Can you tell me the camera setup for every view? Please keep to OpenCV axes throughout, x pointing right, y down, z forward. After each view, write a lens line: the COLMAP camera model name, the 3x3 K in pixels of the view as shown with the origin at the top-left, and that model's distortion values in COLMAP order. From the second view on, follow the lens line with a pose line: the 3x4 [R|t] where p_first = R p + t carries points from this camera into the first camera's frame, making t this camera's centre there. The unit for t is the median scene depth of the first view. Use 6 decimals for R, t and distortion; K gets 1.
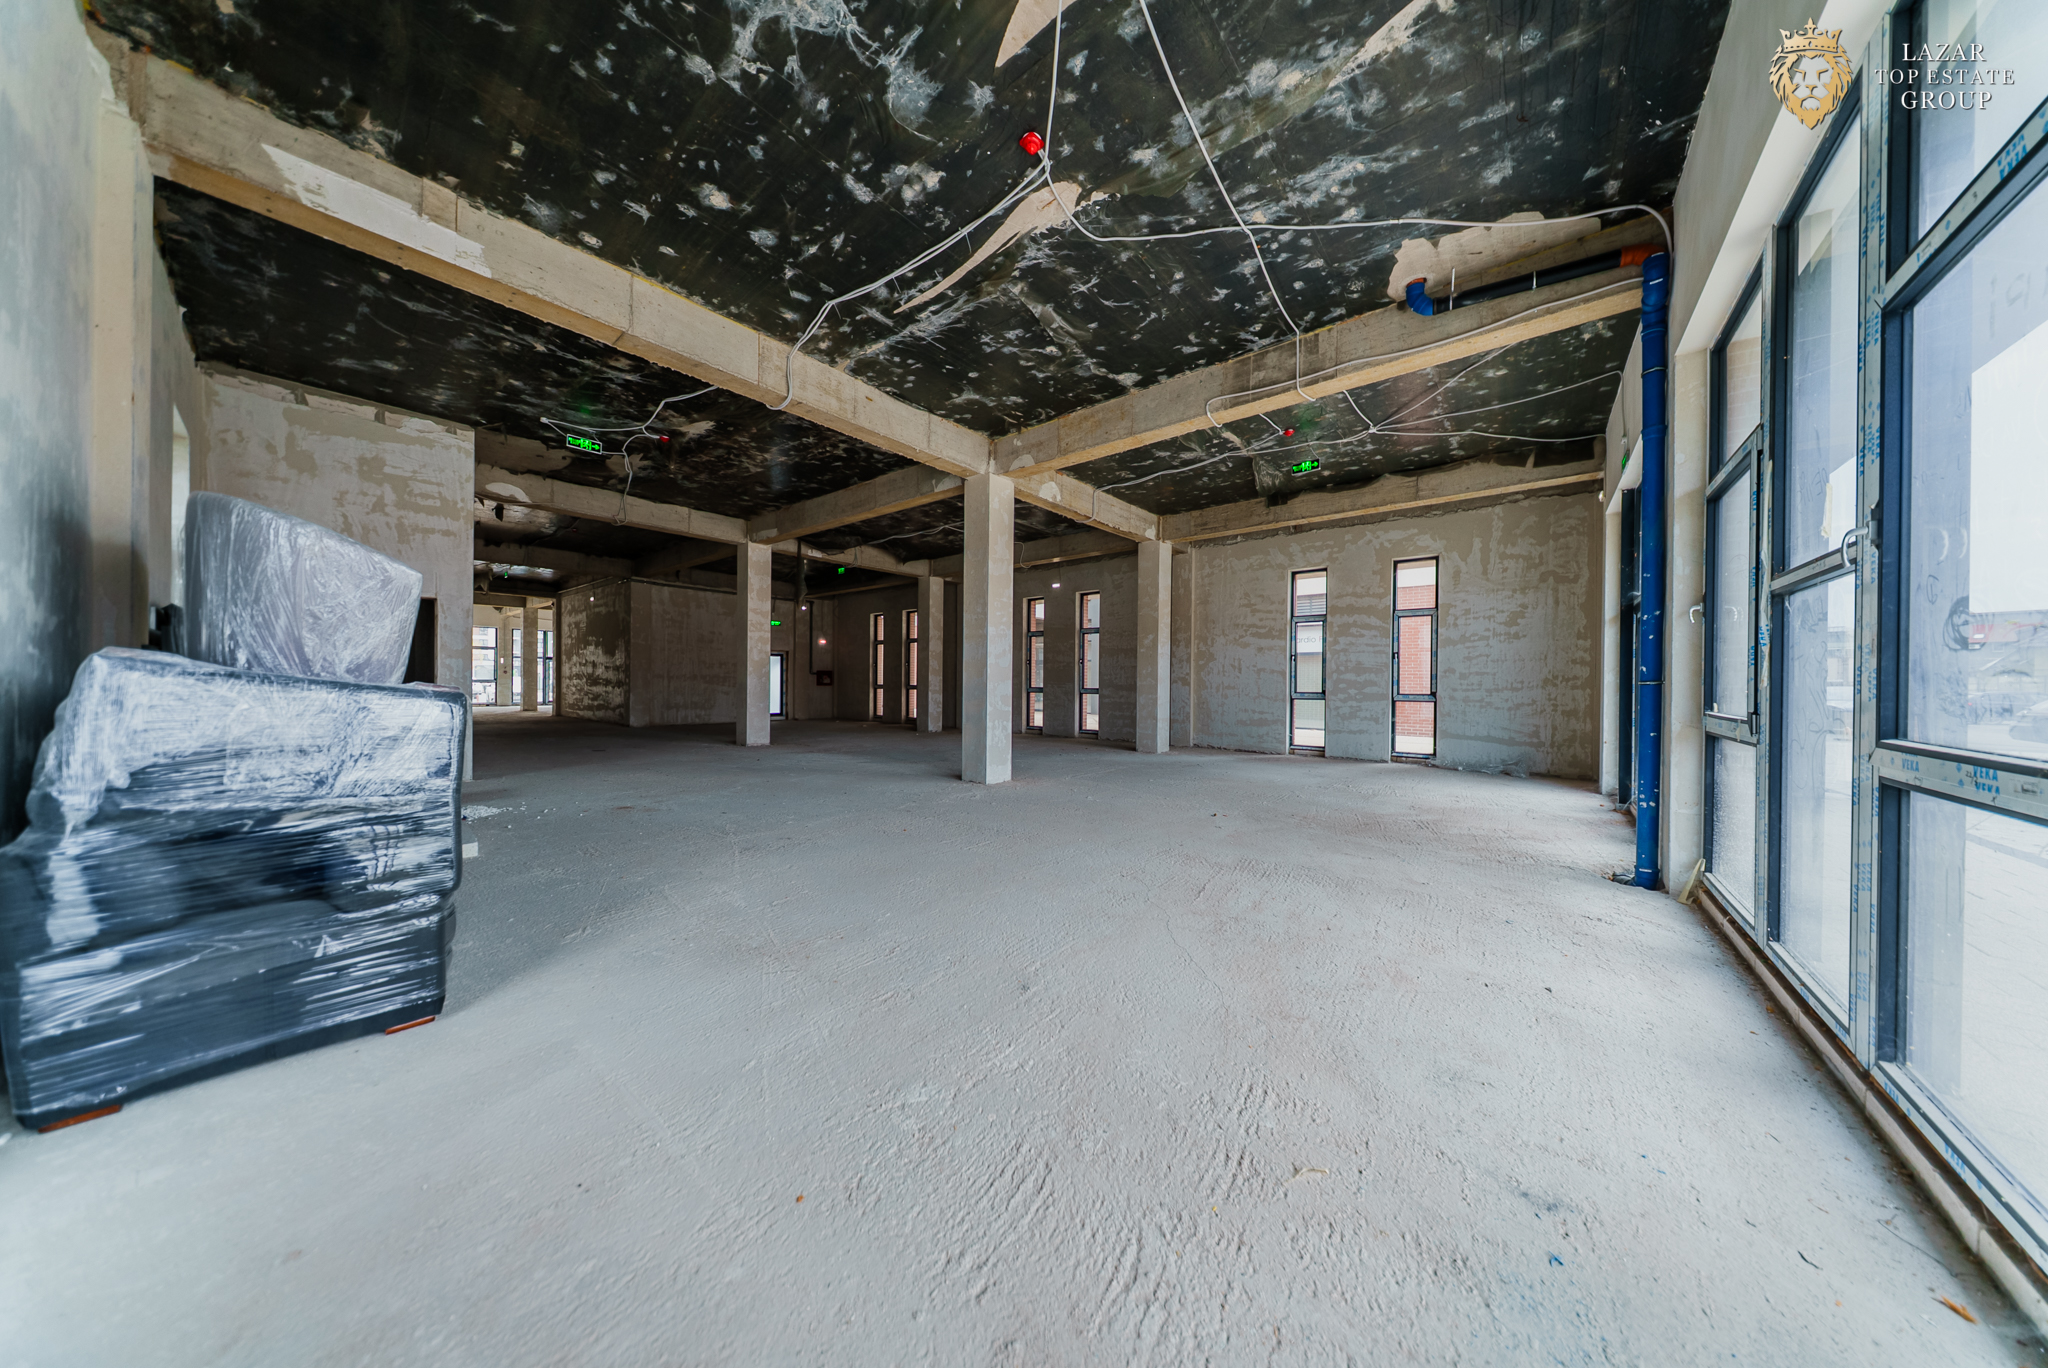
lens RADIAL K [[604.5, 0, 1034.6], [0, 604.5, 685.6], [0, 0, 1]] dist [0.000596, 0.000001]
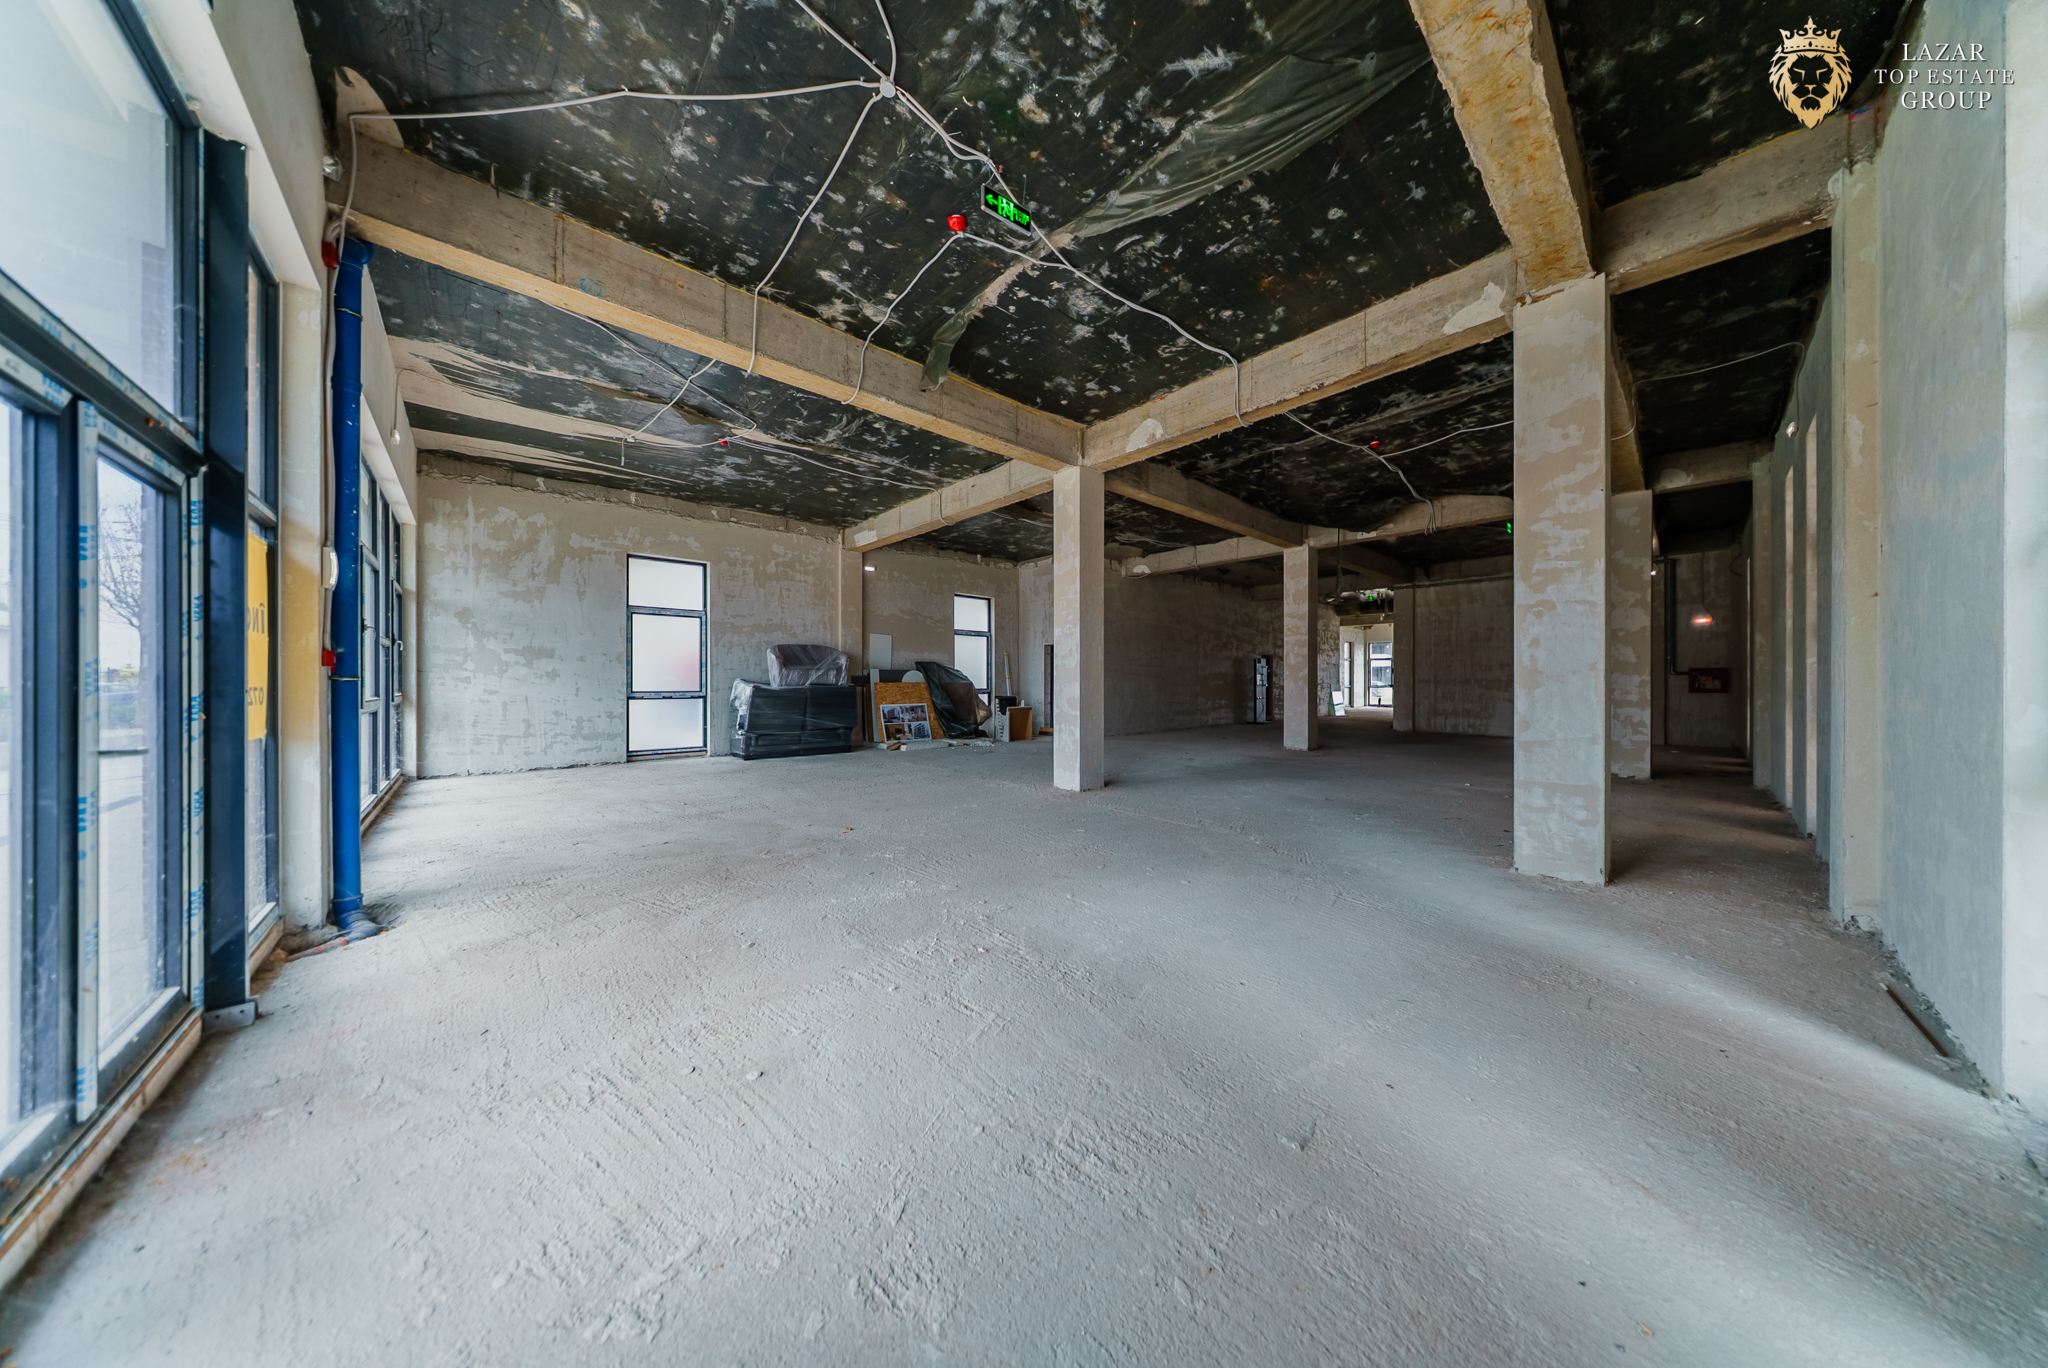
lens RADIAL K [[604.5, 0, 1034.6], [0, 604.5, 685.6], [0, 0, 1]] dist [0.000596, 0.000001]
pose [[-0.142563, -0.006688, -0.989763, 0.428597], [-0.005855, 0.999965, -0.005914, 0.001188], [0.989768, 0.004952, -0.142597, 0.520133]]
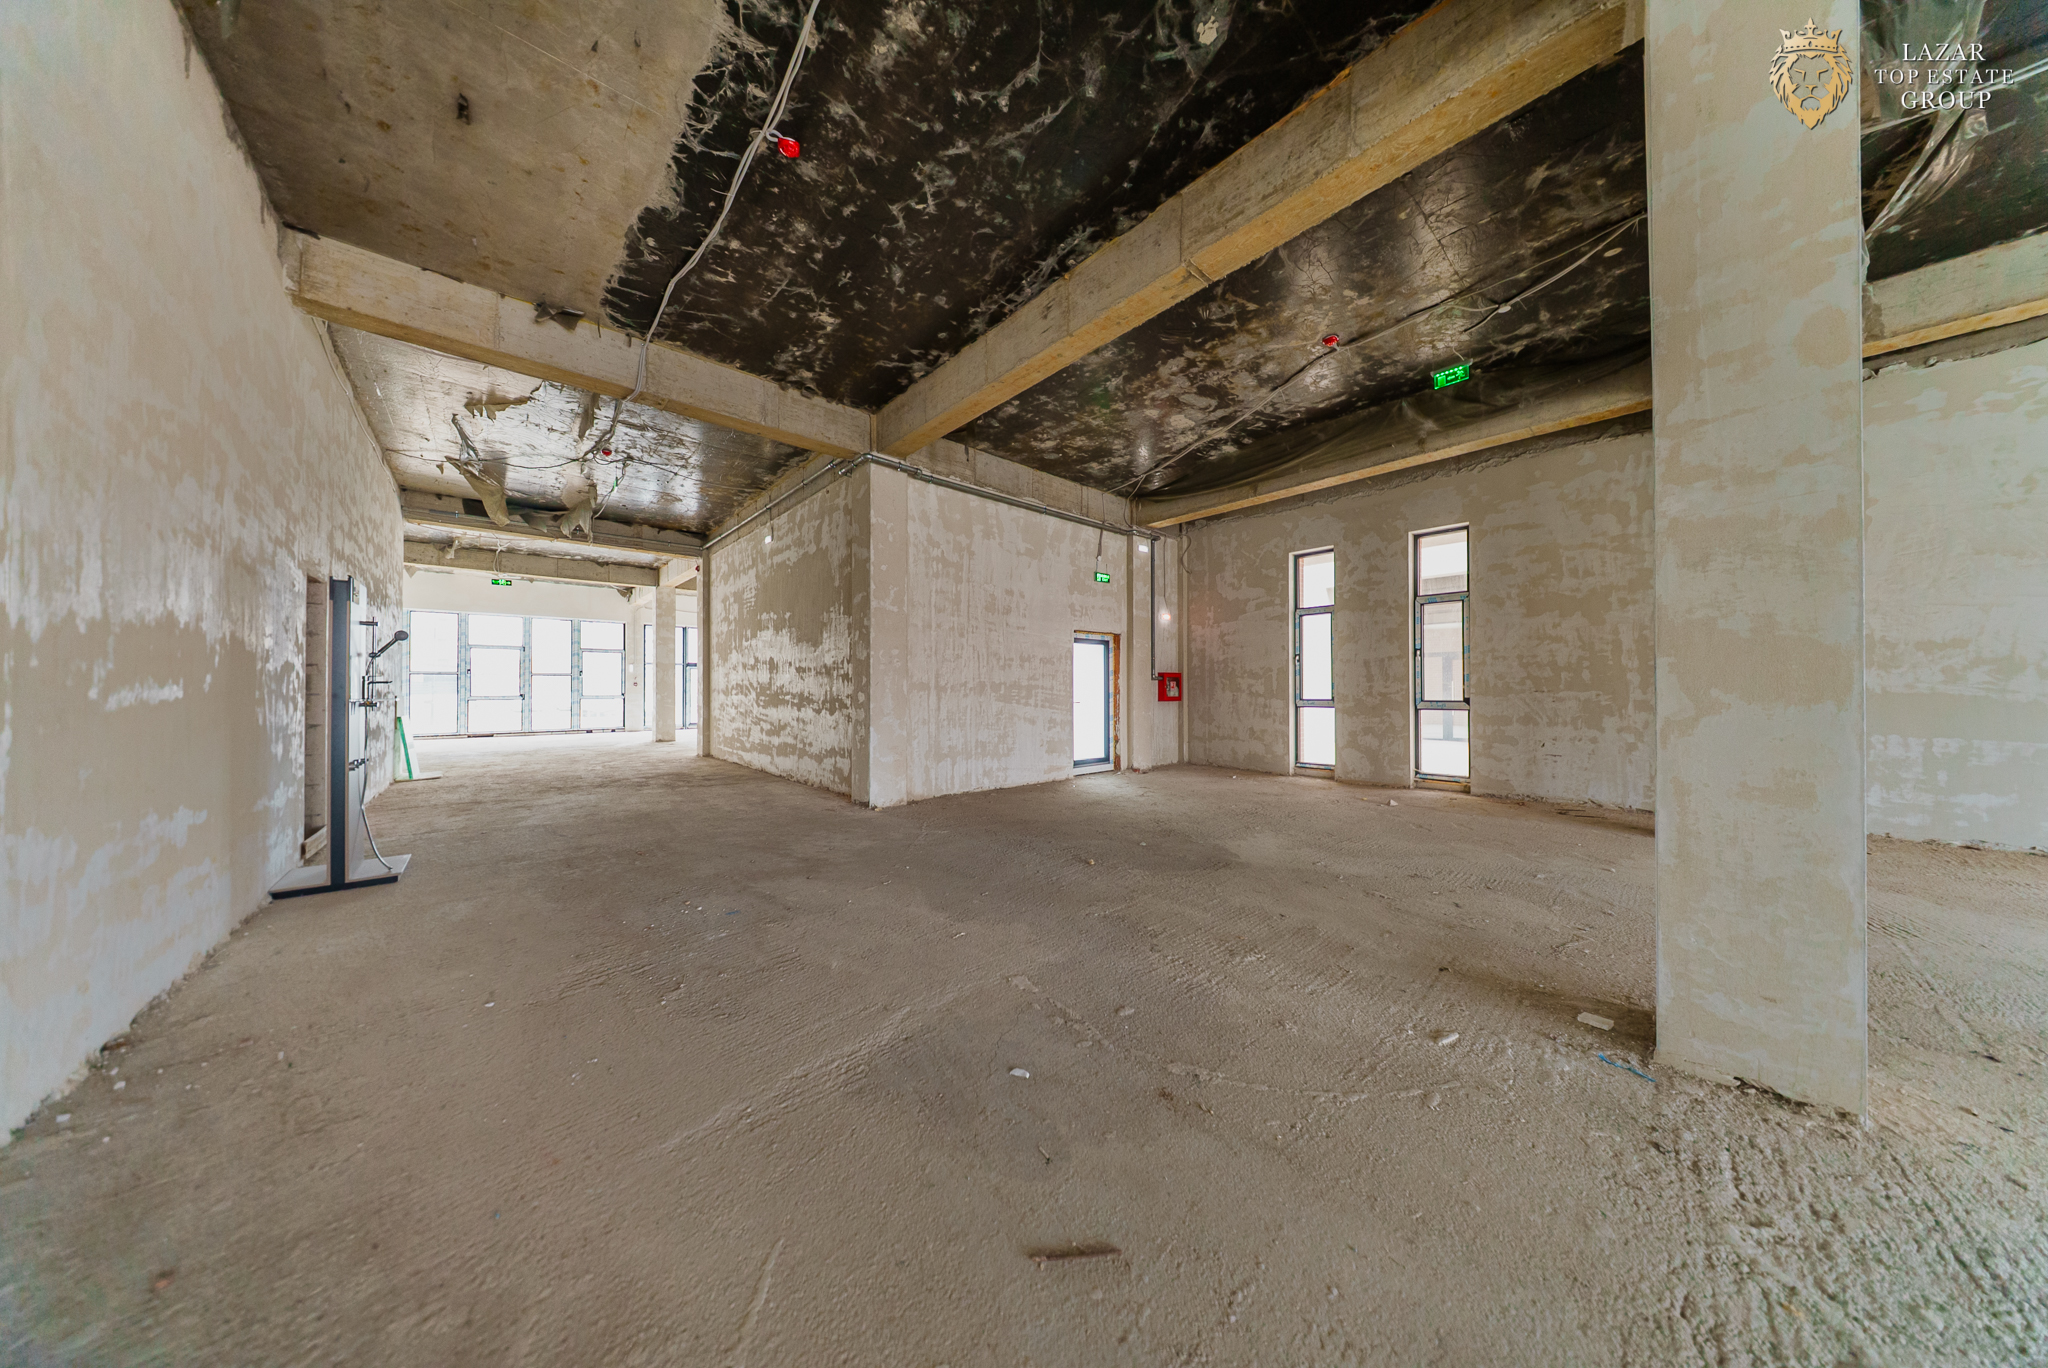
lens RADIAL K [[604.5, 0, 1034.6], [0, 604.5, 685.6], [0, 0, 1]] dist [0.000596, 0.000001]
pose [[0.988060, -0.013011, -0.153519, -0.473156], [0.010986, 0.999841, -0.014030, -0.009046], [0.153677, 0.012176, 0.988046, 0.578985]]
